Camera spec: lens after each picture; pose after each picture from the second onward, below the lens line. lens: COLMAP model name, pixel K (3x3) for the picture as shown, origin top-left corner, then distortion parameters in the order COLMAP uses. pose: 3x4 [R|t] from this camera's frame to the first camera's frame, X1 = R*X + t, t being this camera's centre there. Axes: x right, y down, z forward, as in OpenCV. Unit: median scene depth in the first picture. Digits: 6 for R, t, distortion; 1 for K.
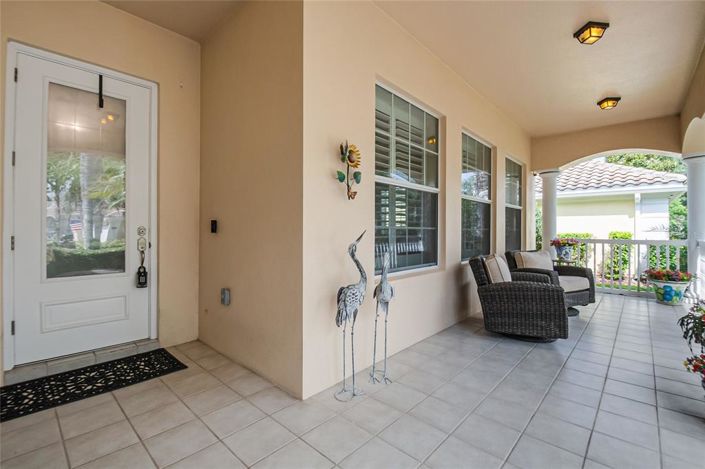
lens RADIAL K [[314.3, 0, 354.0], [0, 314.3, 236.7], [0, 0, 1]] dist [0.001634, -0.010168]
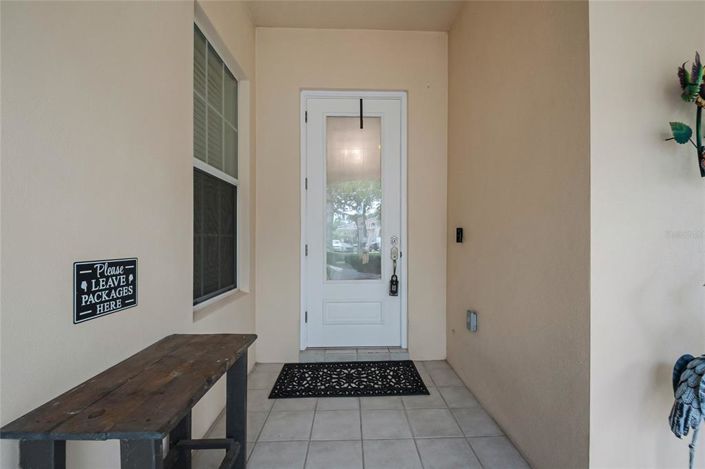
lens RADIAL K [[314.3, 0, 354.0], [0, 314.3, 236.7], [0, 0, 1]] dist [0.001634, -0.010168]
pose [[0.700317, -0.008961, -0.713775, -0.041864], [-0.008736, 0.999739, -0.021122, -0.008105], [0.713778, 0.021027, 0.700056, 0.217504]]
